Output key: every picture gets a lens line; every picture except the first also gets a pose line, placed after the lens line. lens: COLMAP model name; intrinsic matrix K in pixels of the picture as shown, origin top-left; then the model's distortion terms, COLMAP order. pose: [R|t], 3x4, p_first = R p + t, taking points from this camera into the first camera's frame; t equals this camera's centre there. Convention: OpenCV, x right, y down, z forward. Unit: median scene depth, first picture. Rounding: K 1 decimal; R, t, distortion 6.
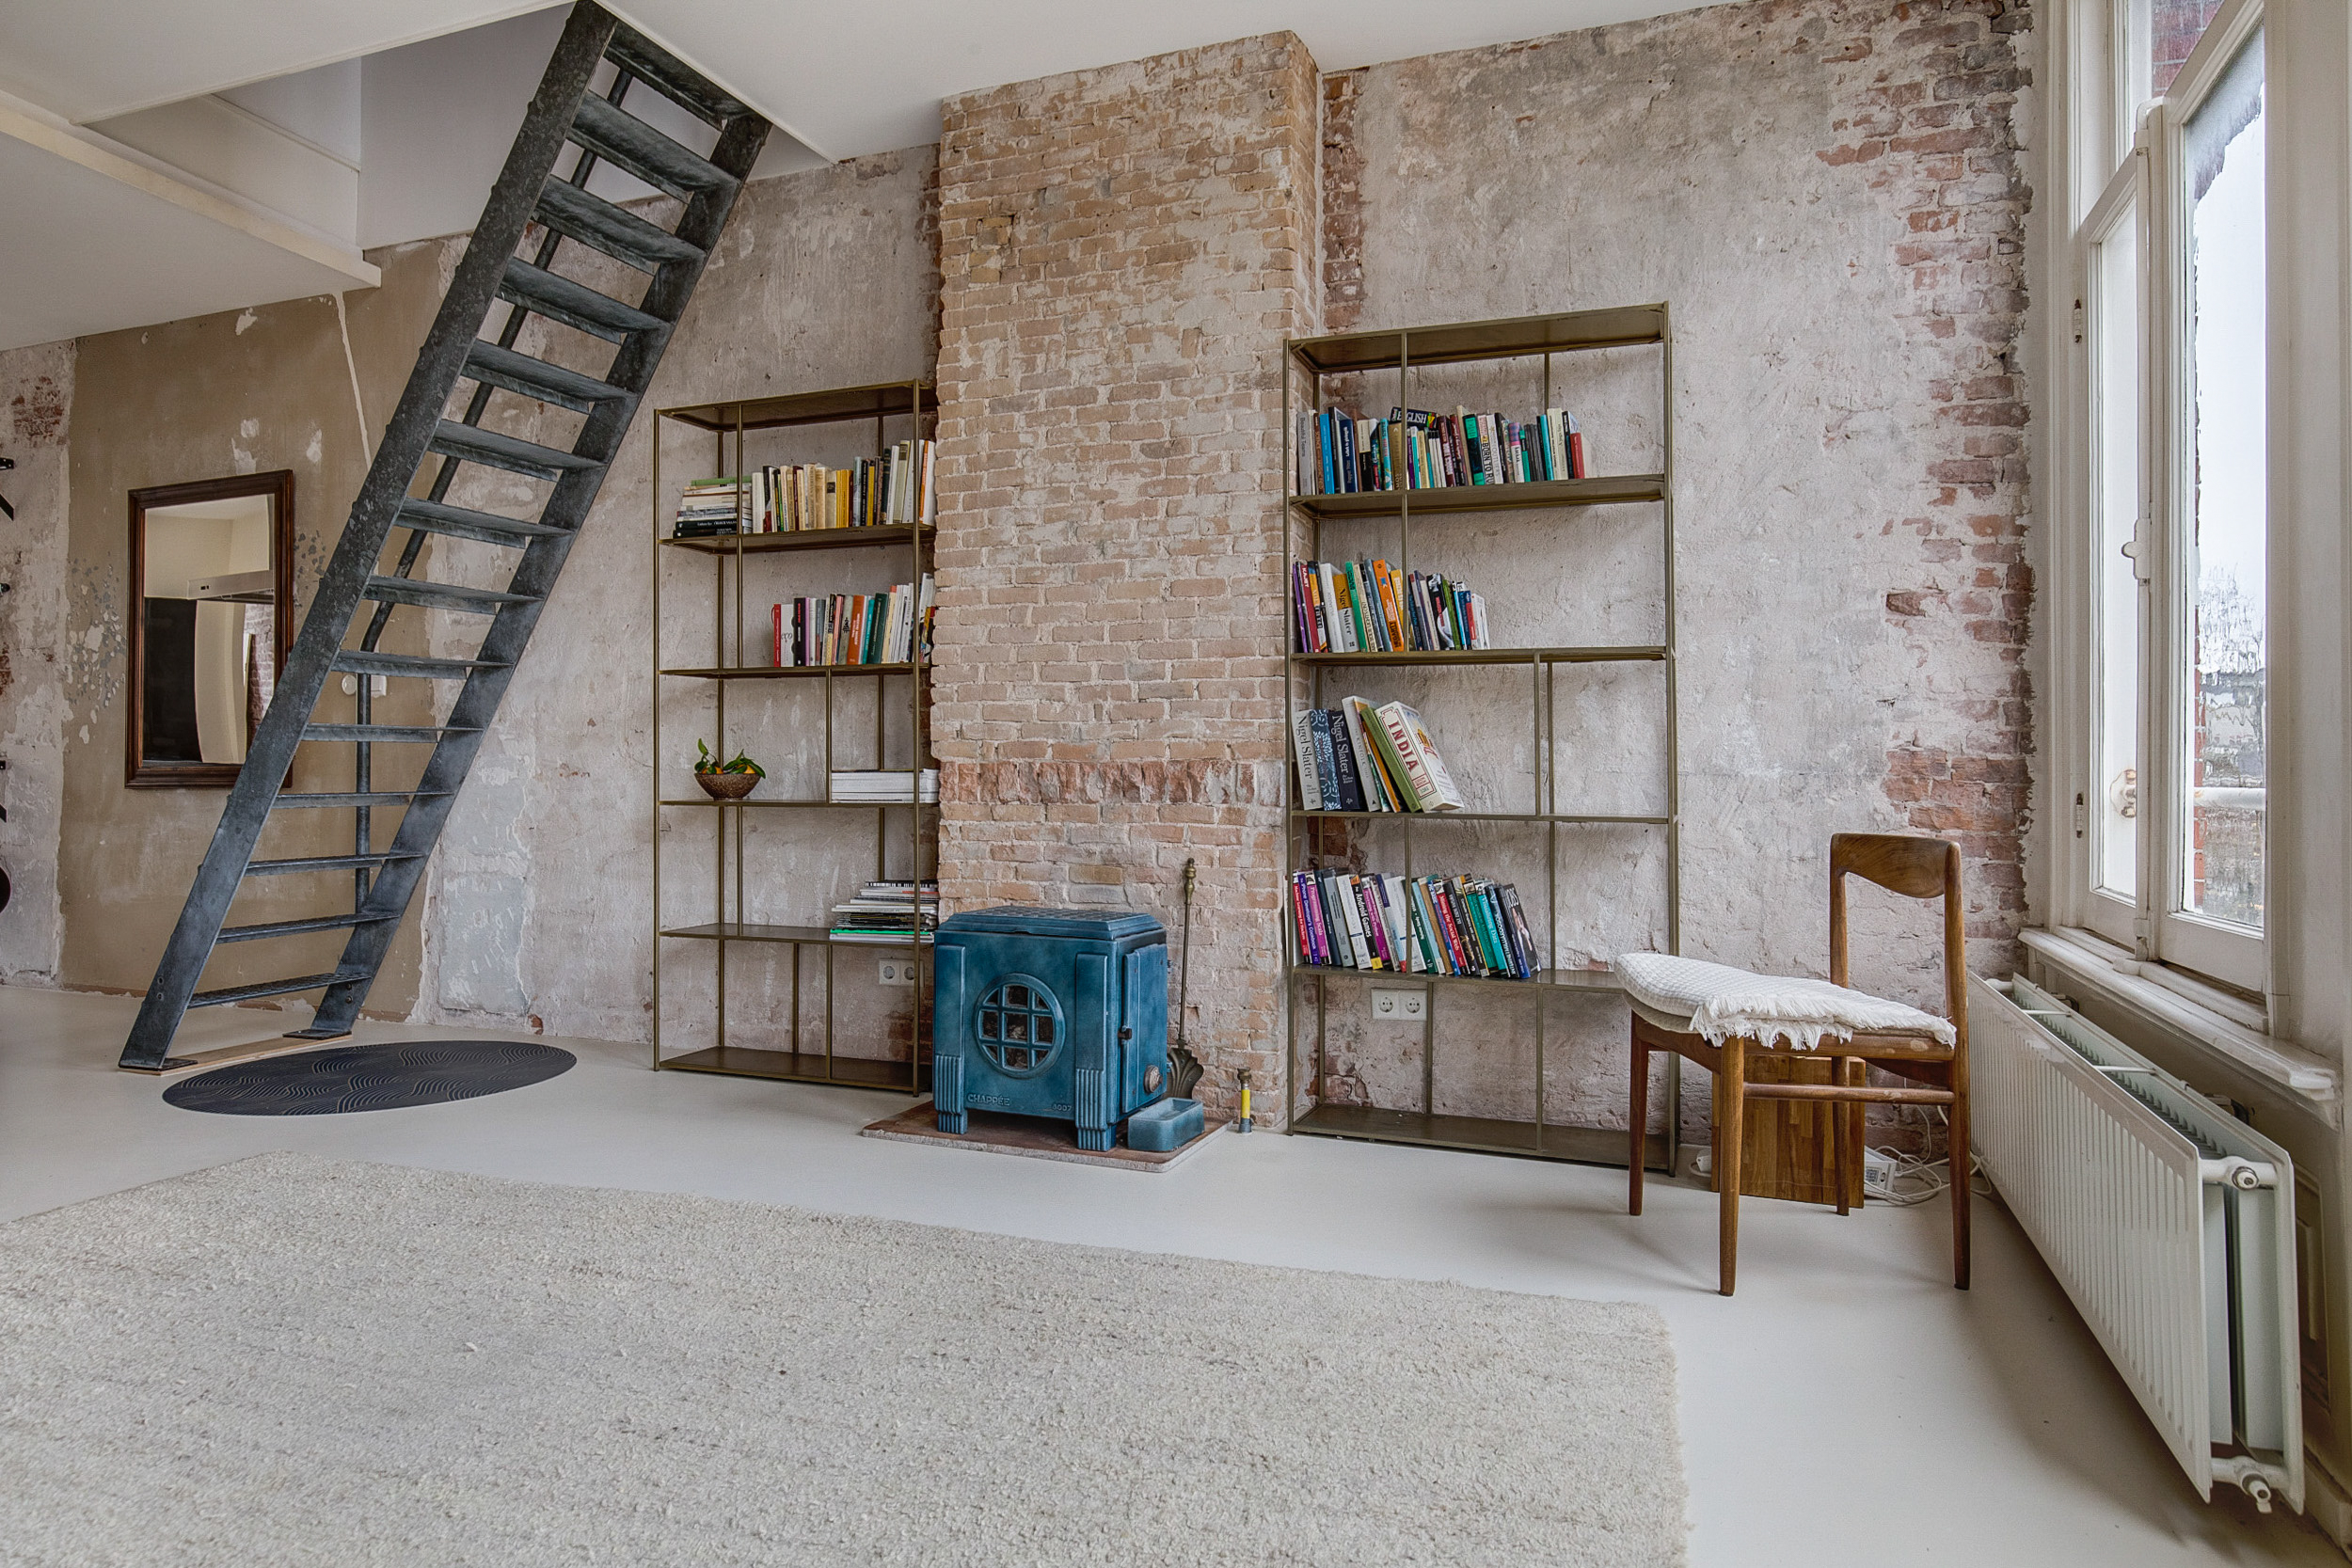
lens RADIAL K [[1416.3, 0, 1191.9], [0, 1416.3, 754.5], [0, 0, 1]] dist [-0.012274, 0.001258]
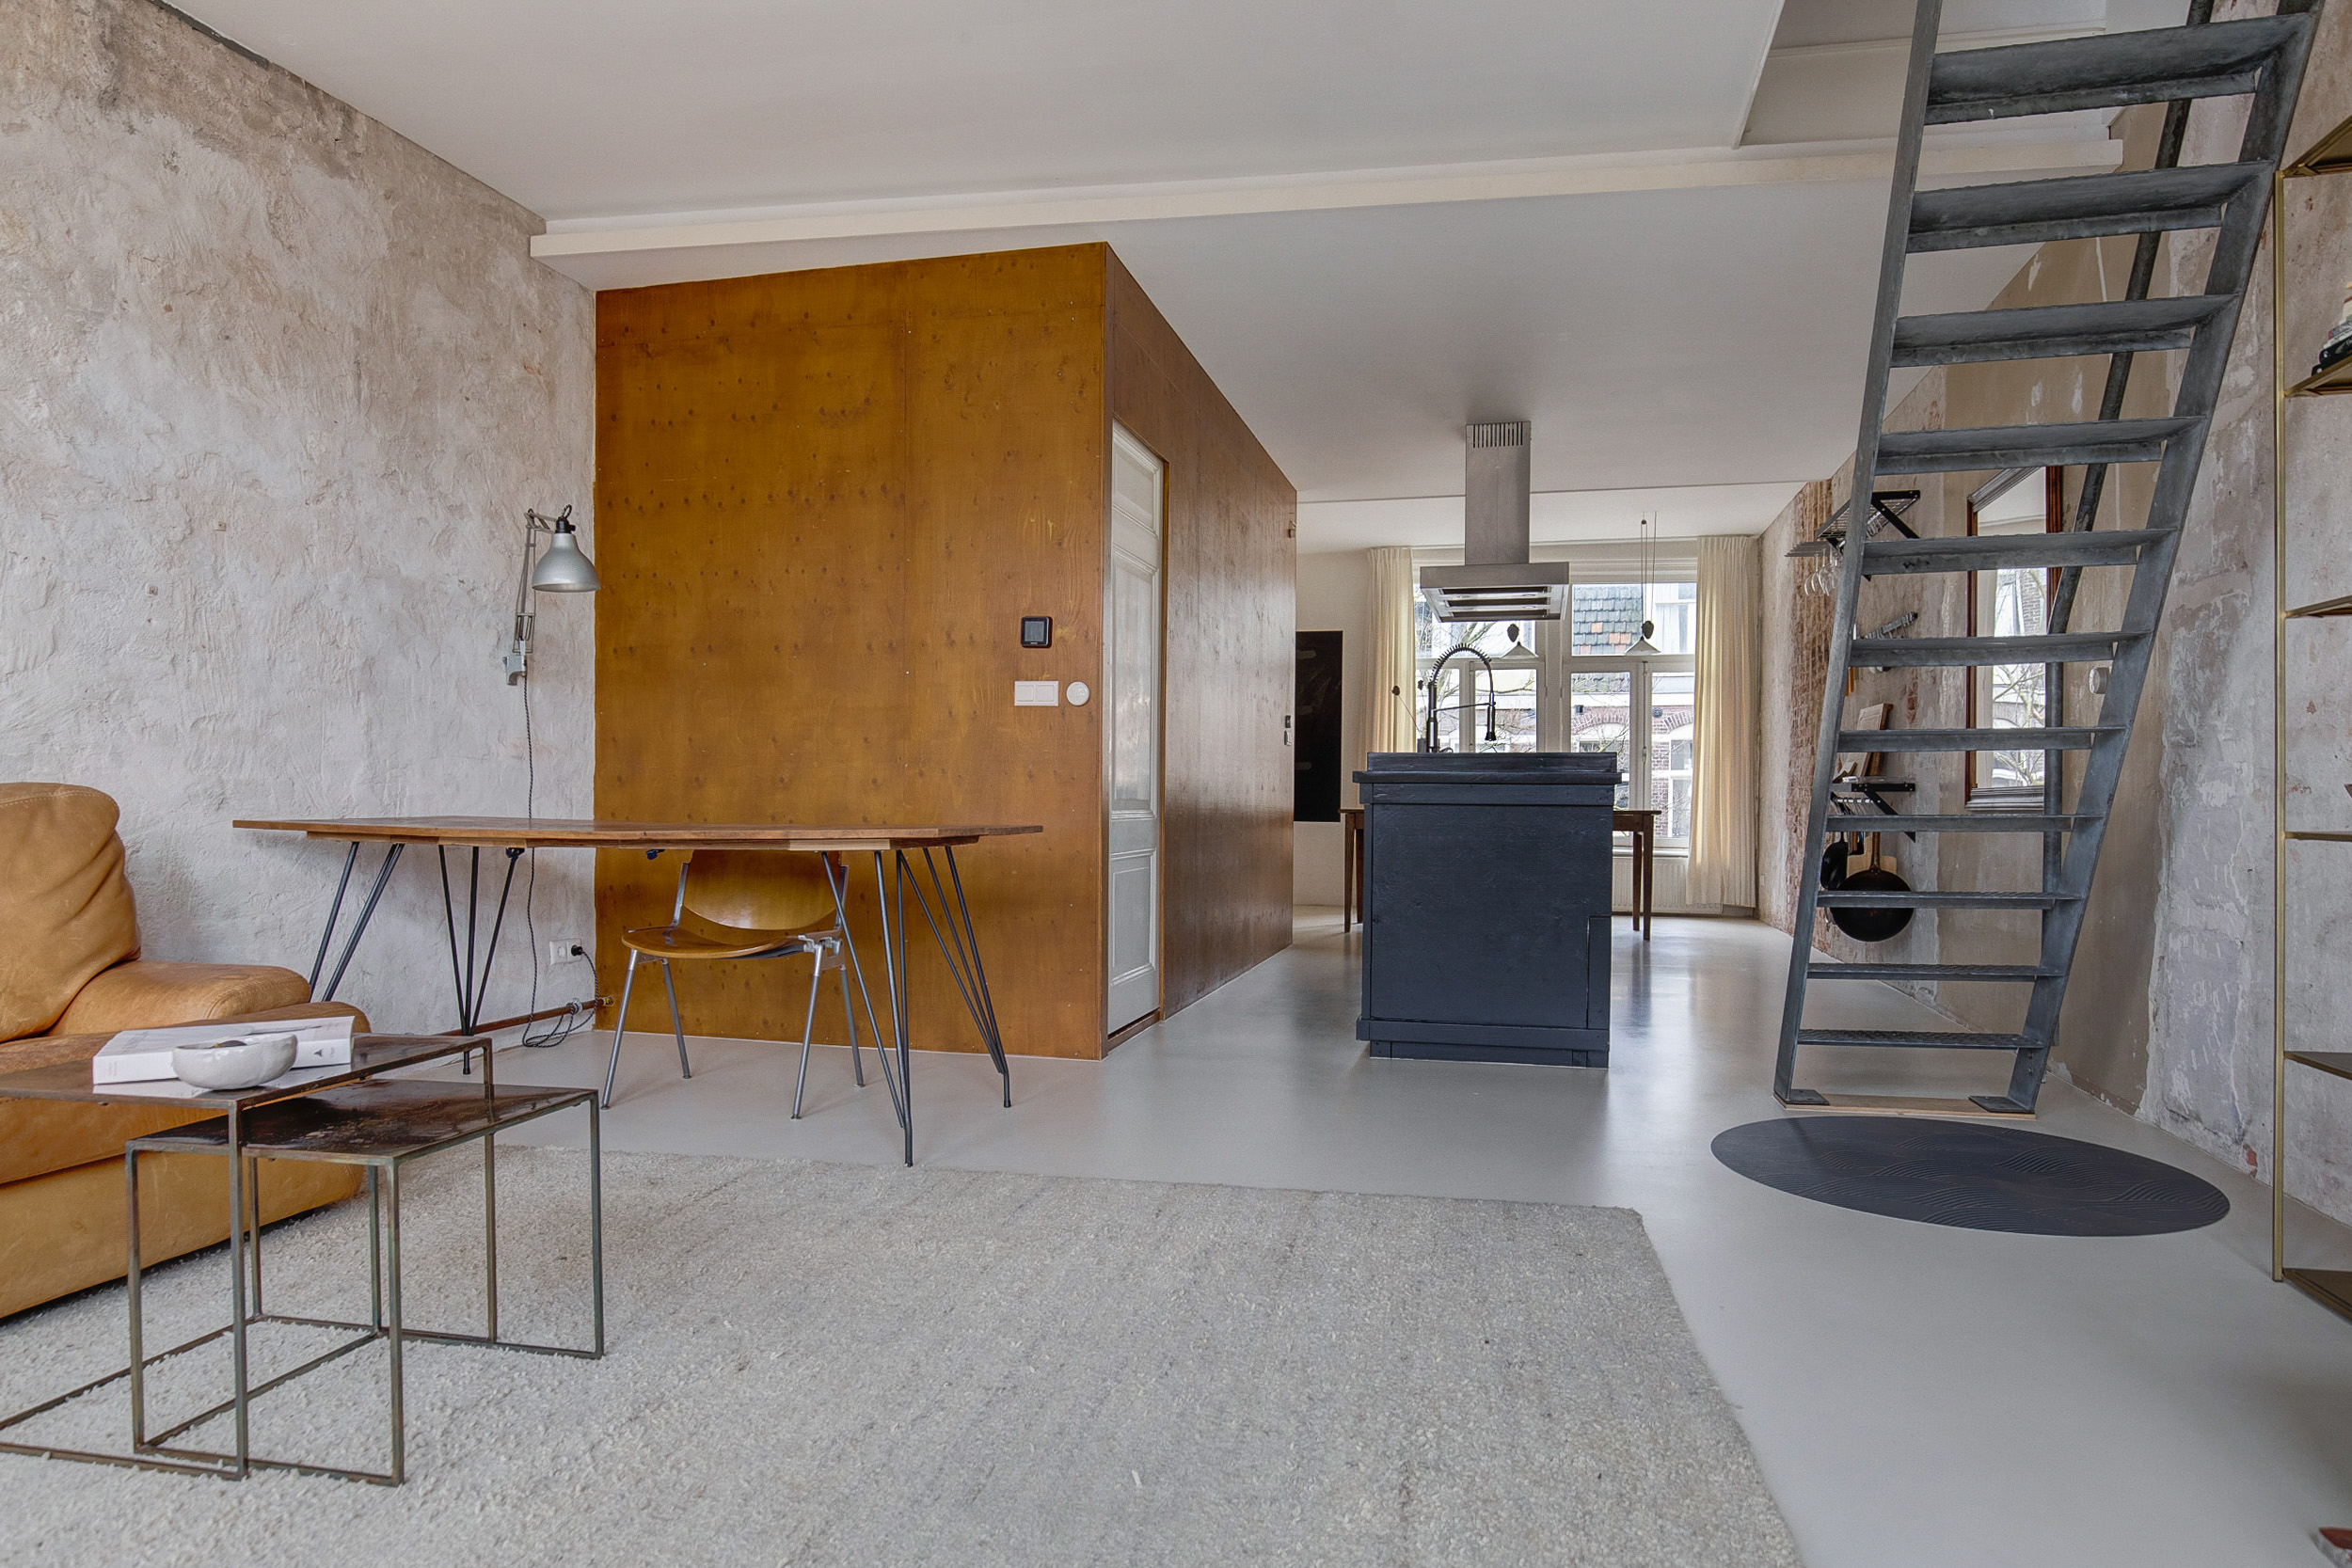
lens RADIAL K [[1385.9, 0, 1191.2], [0, 1385.9, 815.2], [0, 0, 1]] dist [-0.004040, 0.003026]
pose [[0.120278, 0.009172, -0.992698, 0.162518], [0.014662, 0.999832, 0.011014, 0.014108], [0.992632, -0.015880, 0.120123, 0.526282]]
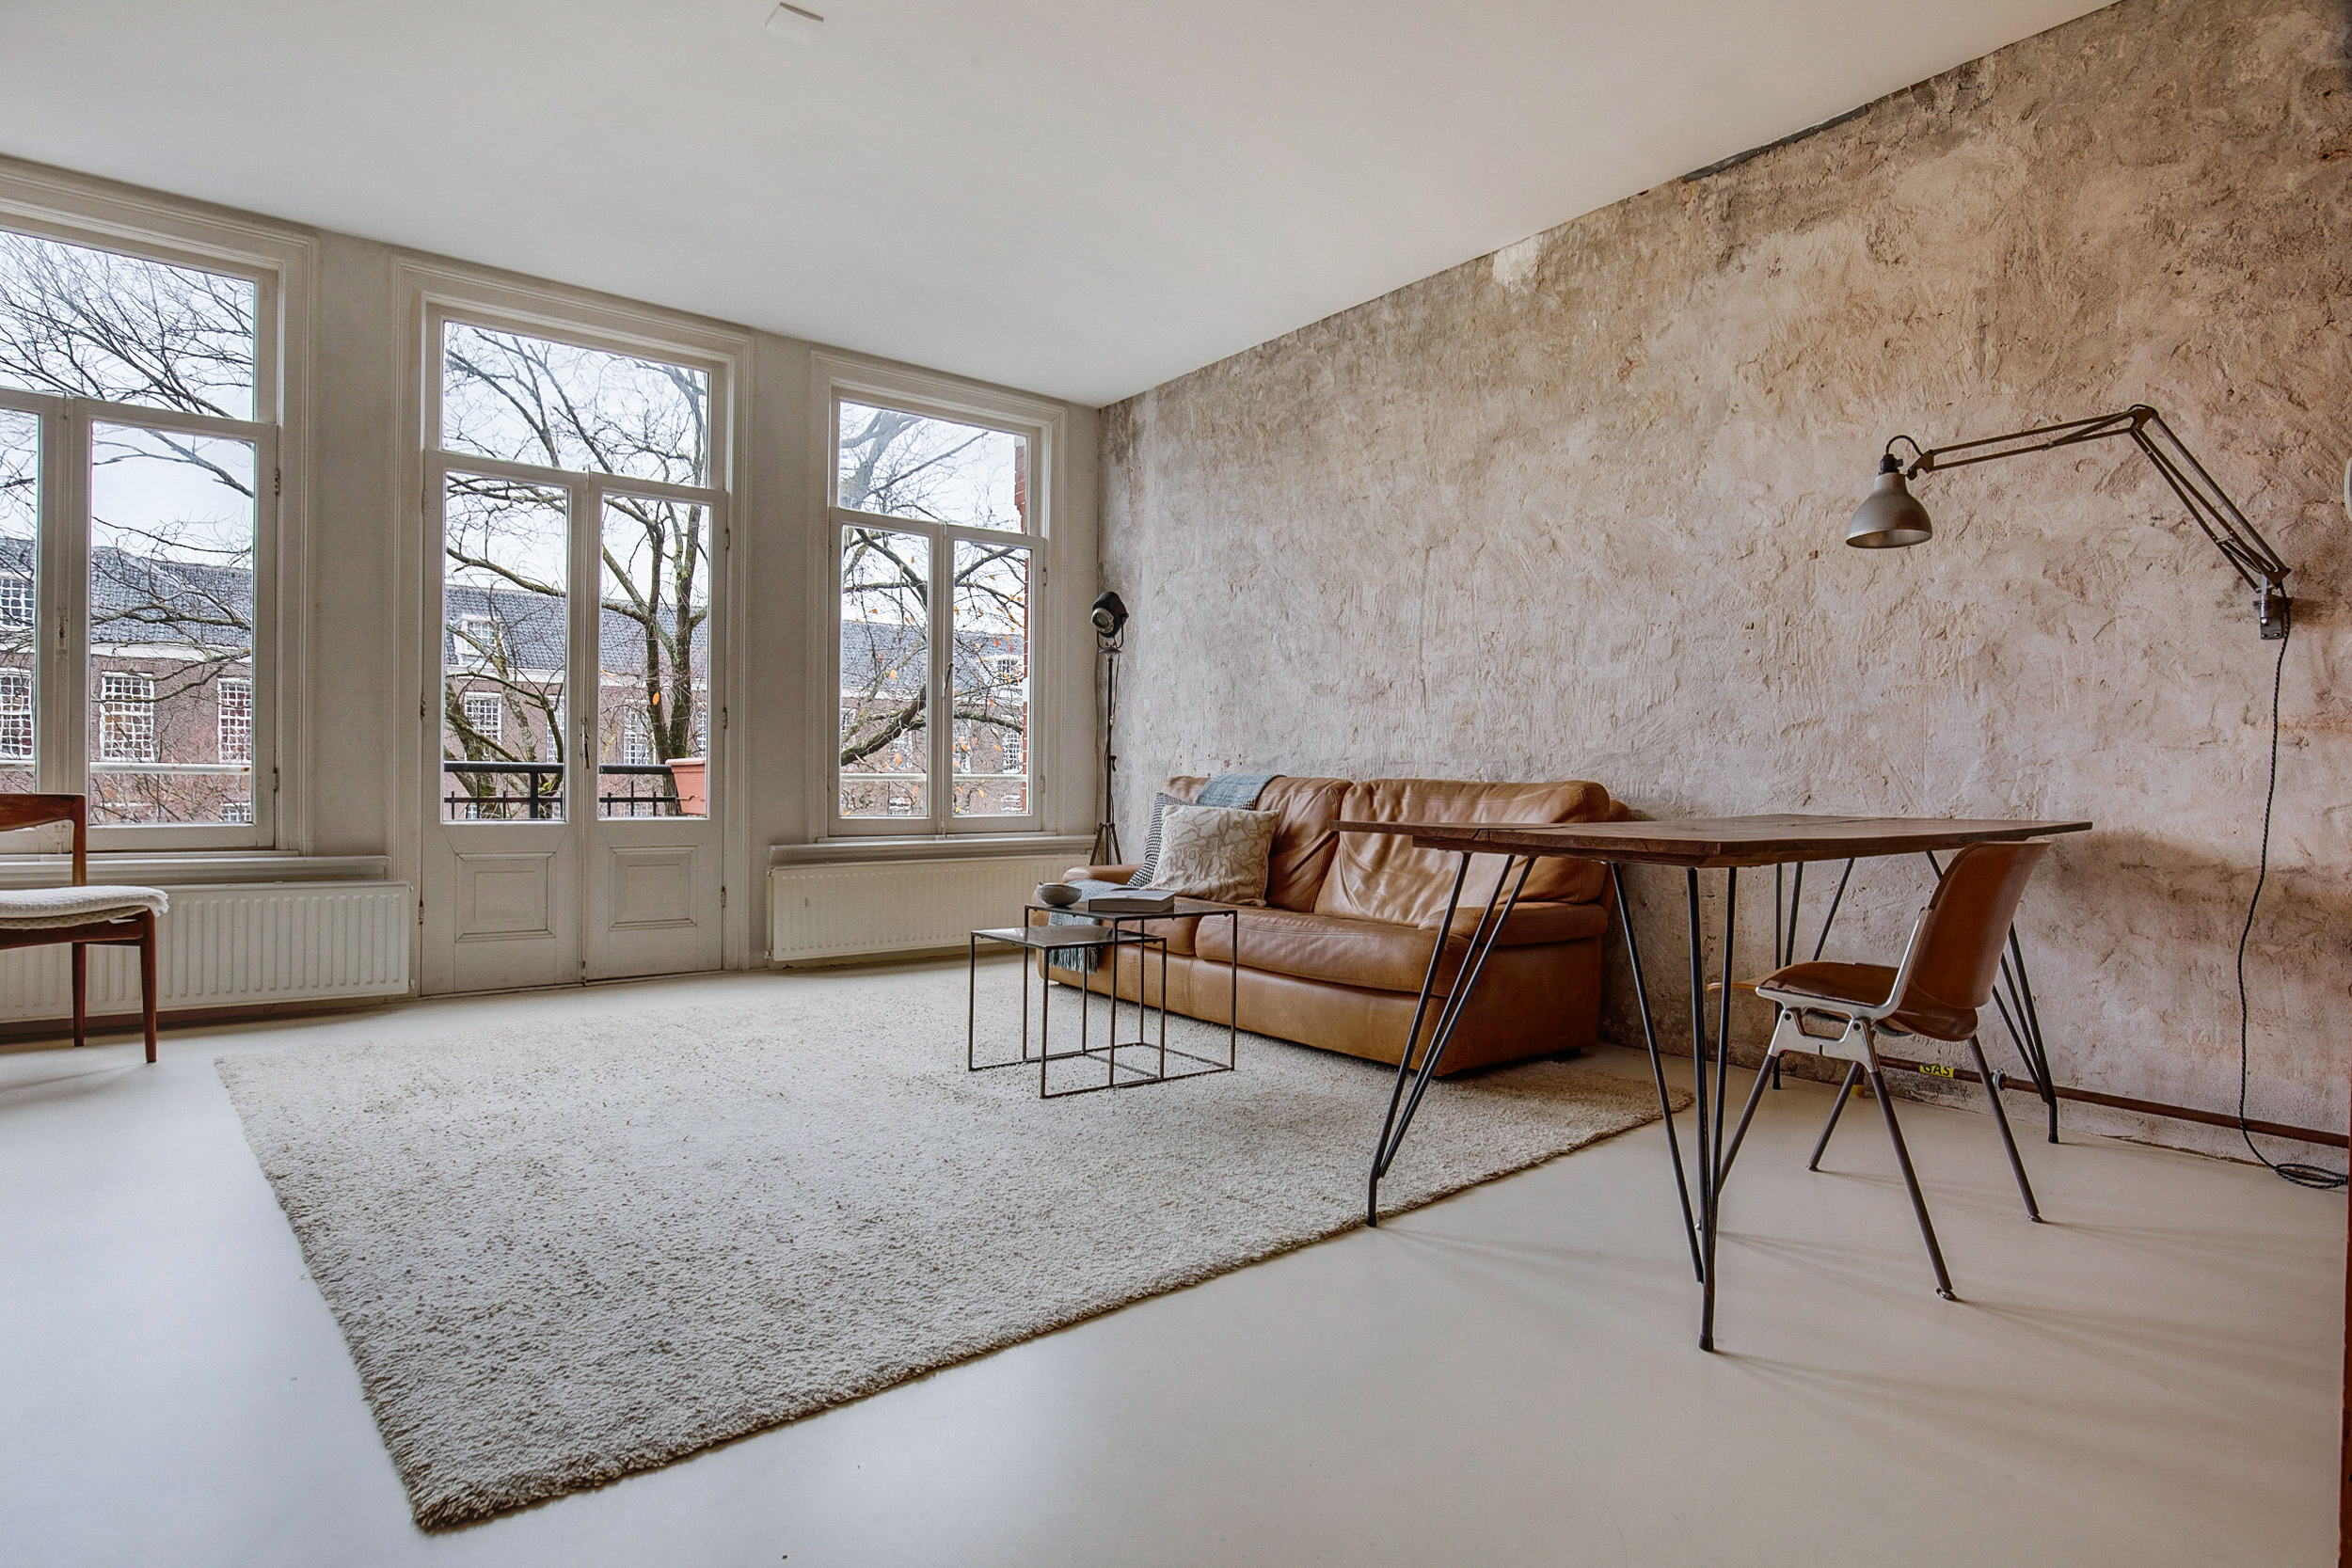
lens RADIAL K [[1253.0, 0, 1184.3], [0, 1253.0, 795.9], [0, 0, 1]] dist [-0.023277, 0.007804]
pose [[-0.855881, -0.023688, 0.516630, -0.931416], [-0.028816, 0.999583, -0.001908, 0.019485], [-0.516370, -0.016520, -0.856206, 1.053411]]
